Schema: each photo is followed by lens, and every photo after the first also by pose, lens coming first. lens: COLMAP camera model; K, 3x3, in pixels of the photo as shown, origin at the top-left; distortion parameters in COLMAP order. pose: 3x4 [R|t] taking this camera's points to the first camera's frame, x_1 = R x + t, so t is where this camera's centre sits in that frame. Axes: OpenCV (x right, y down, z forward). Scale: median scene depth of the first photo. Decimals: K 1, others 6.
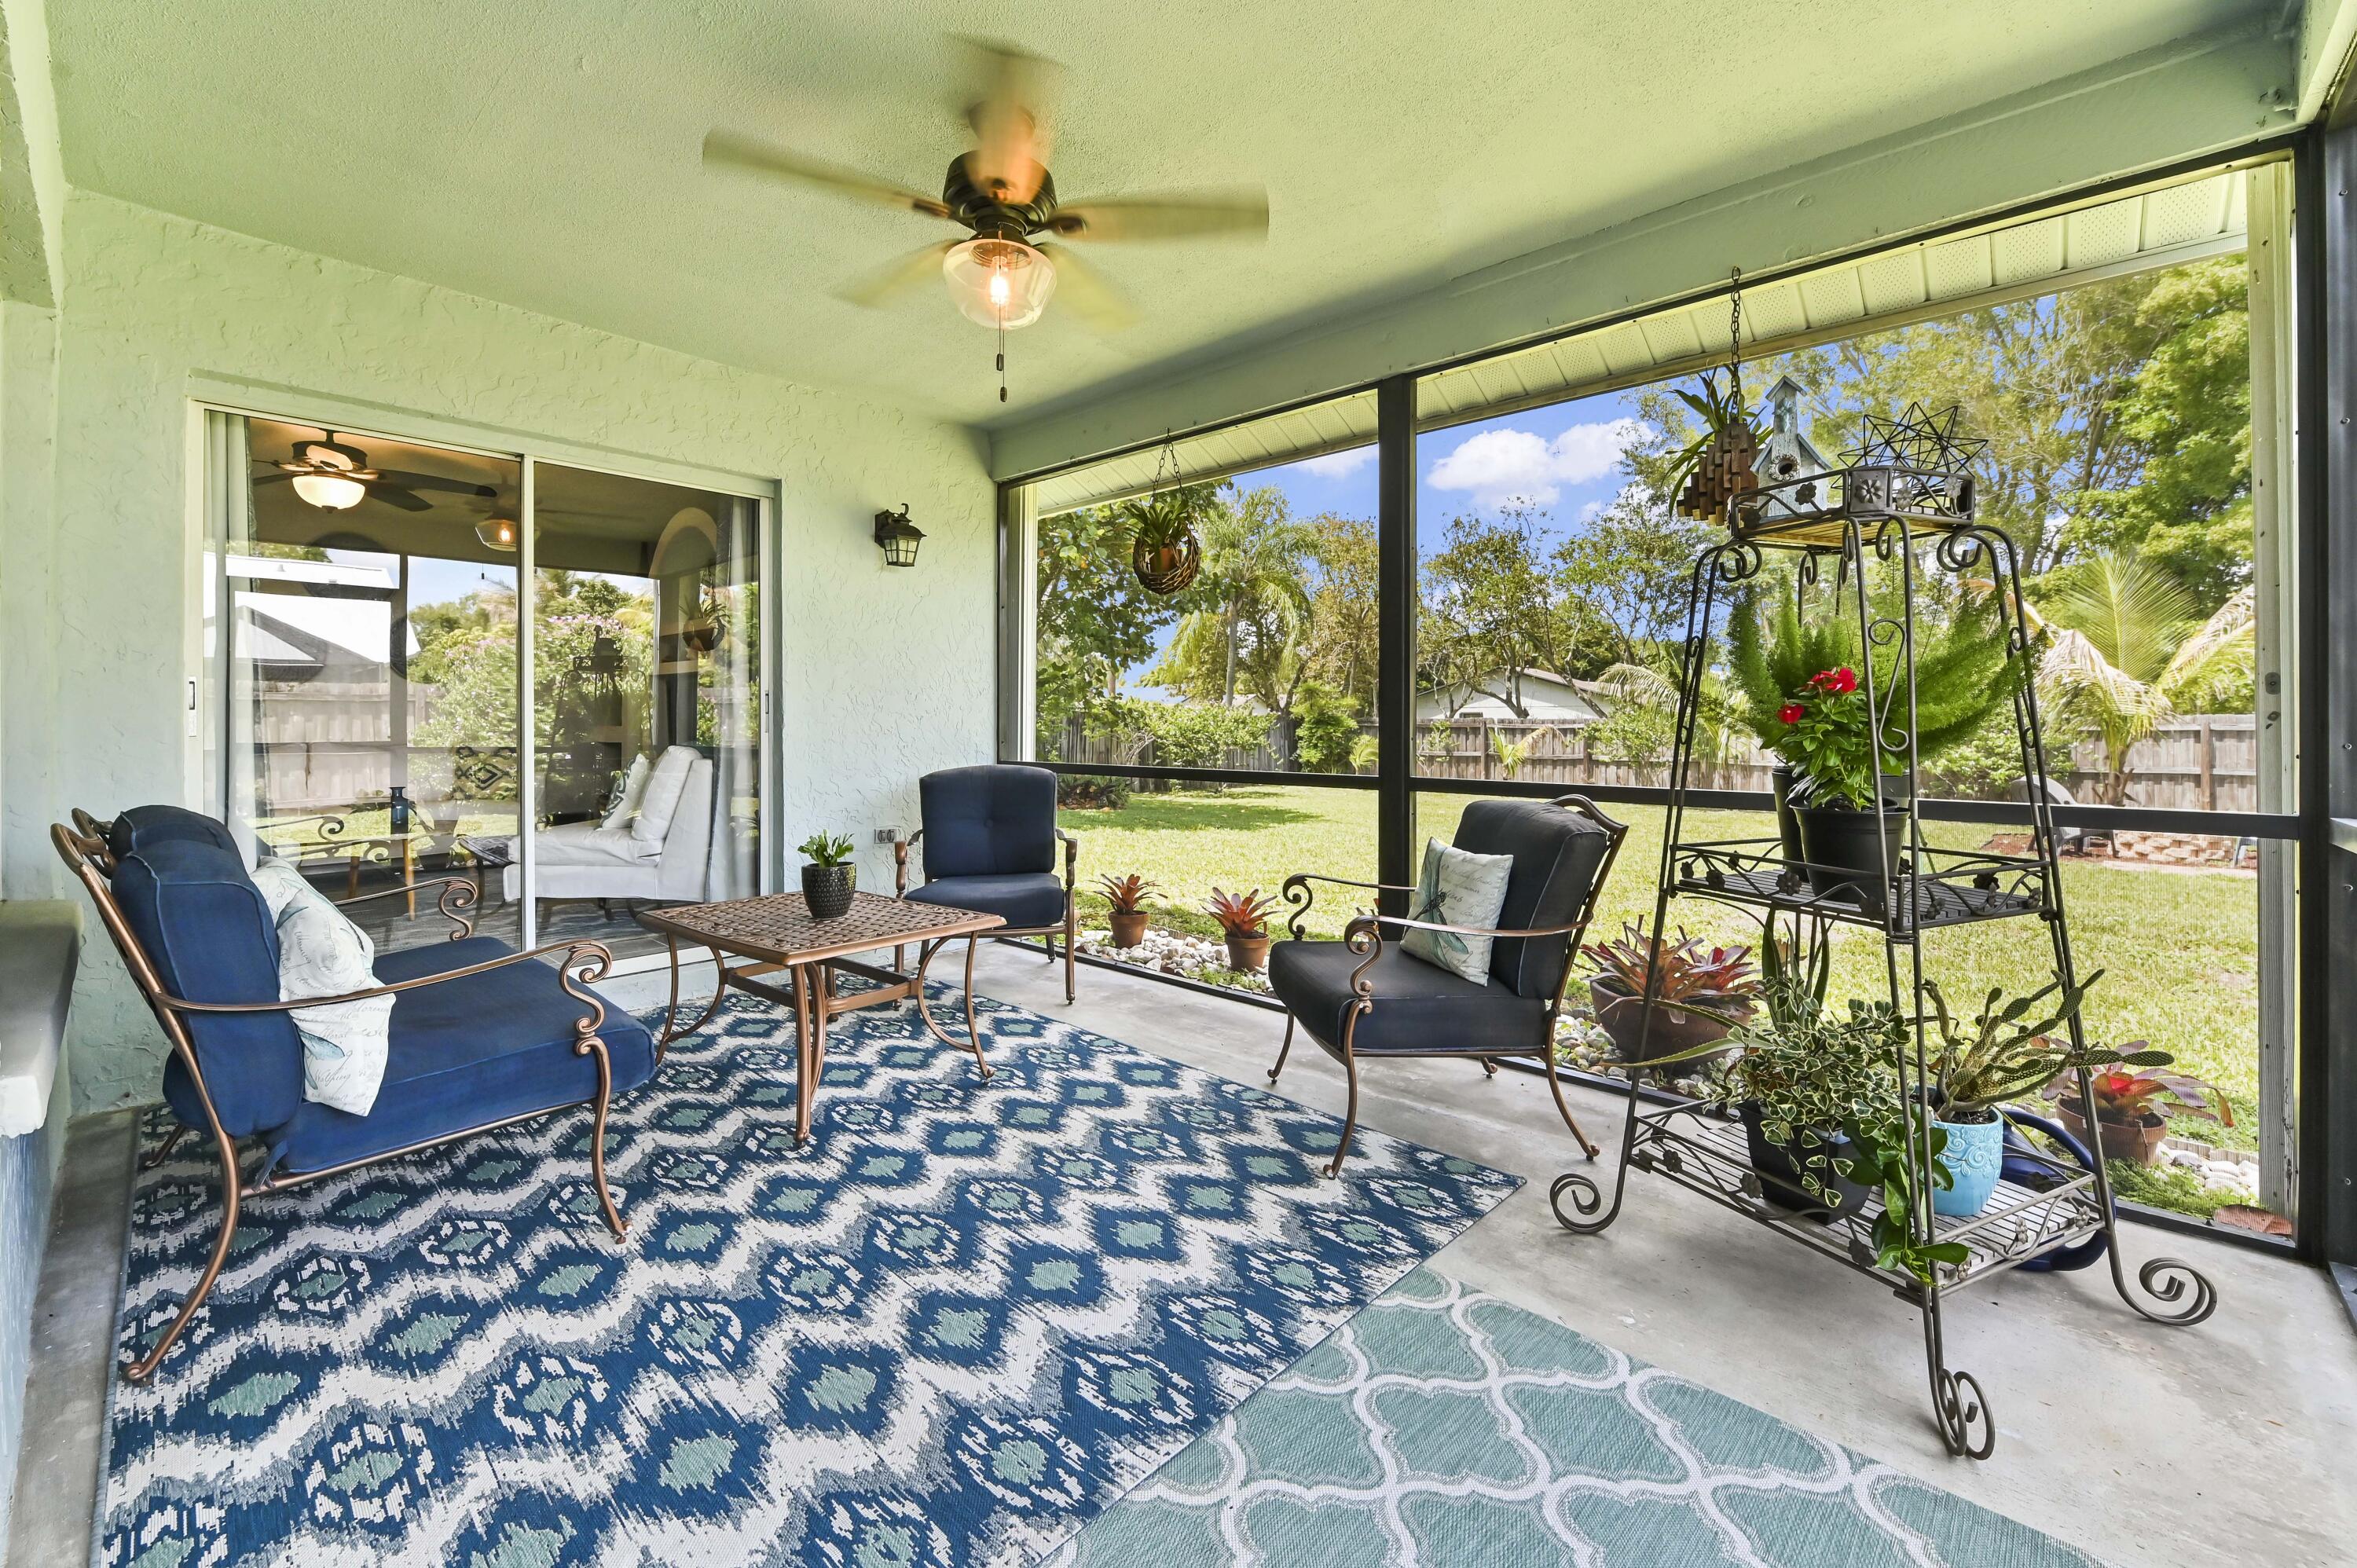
lens RADIAL K [[948.9, 0, 1230.8], [0, 948.9, 726.0], [0, 0, 1]] dist [0.002158, 0.000304]
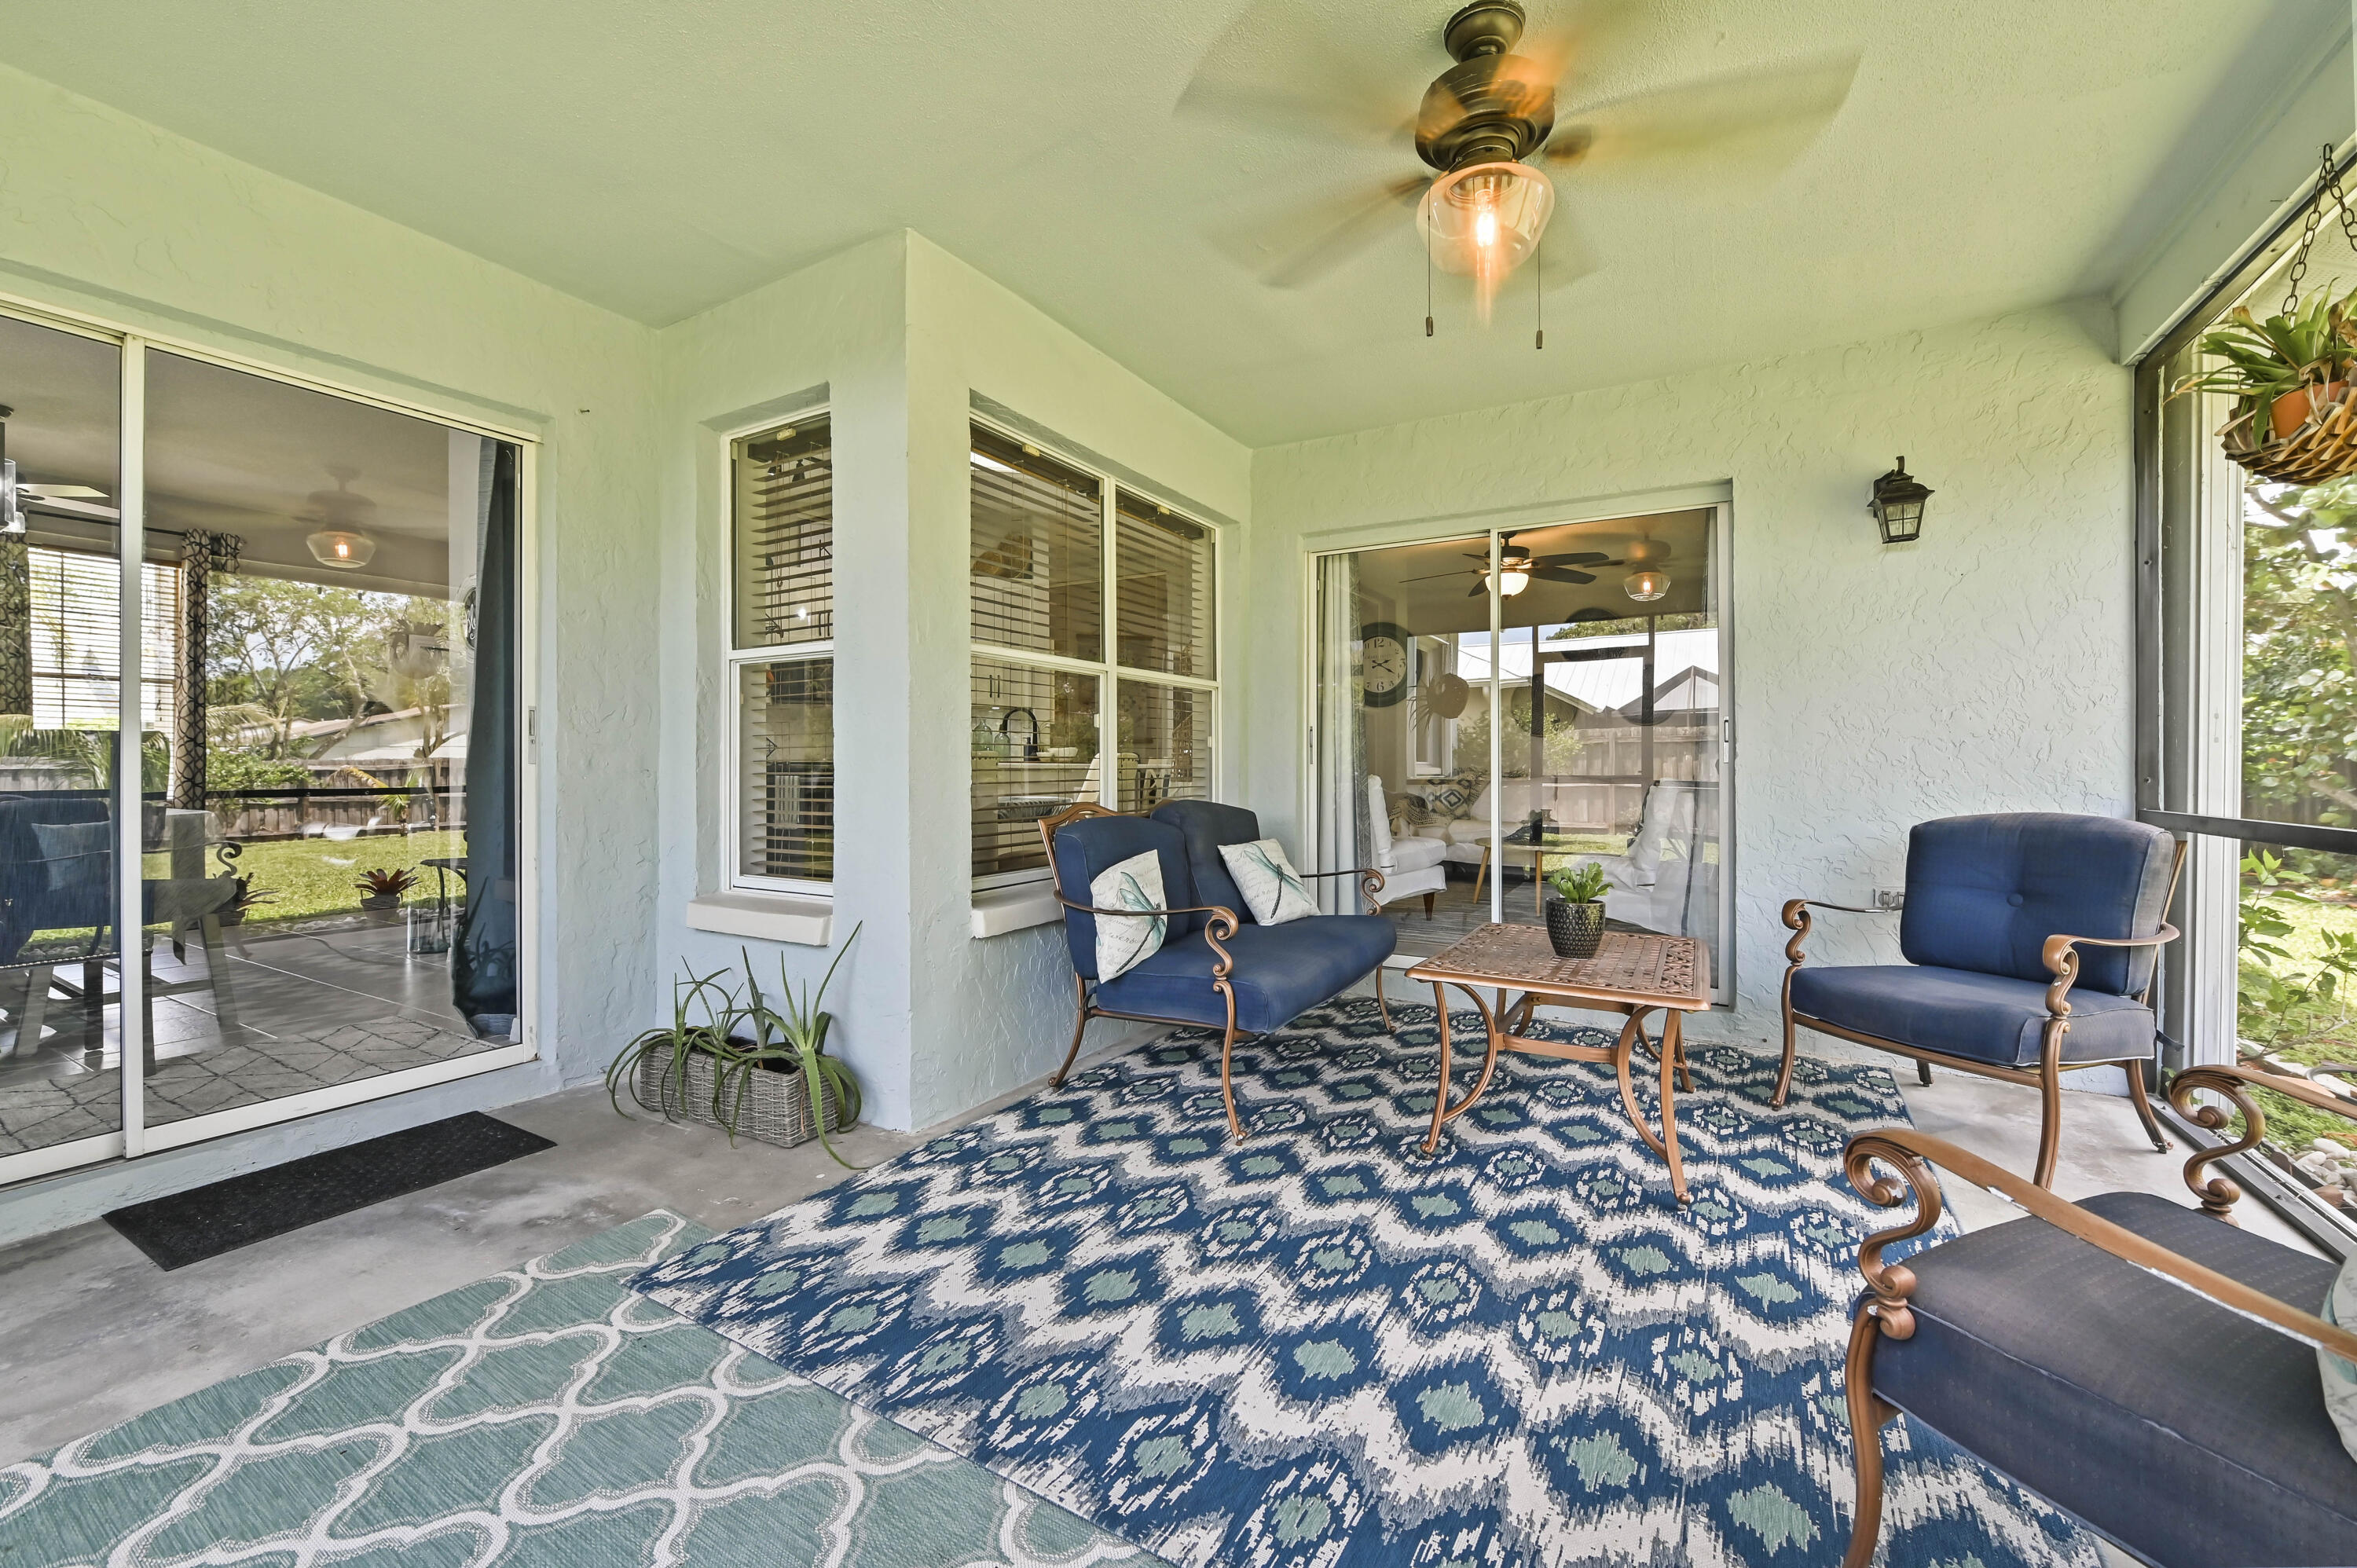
lens RADIAL K [[941.7, 0, 1200.0], [0, 941.7, 827.2], [0, 0, 1]] dist [0.007812, 0.001961]
pose [[0.199121, 0.061515, -0.978042, 0.588236], [0.006876, 0.997916, 0.064165, 0.004870], [0.979951, -0.019502, 0.198283, 0.641054]]
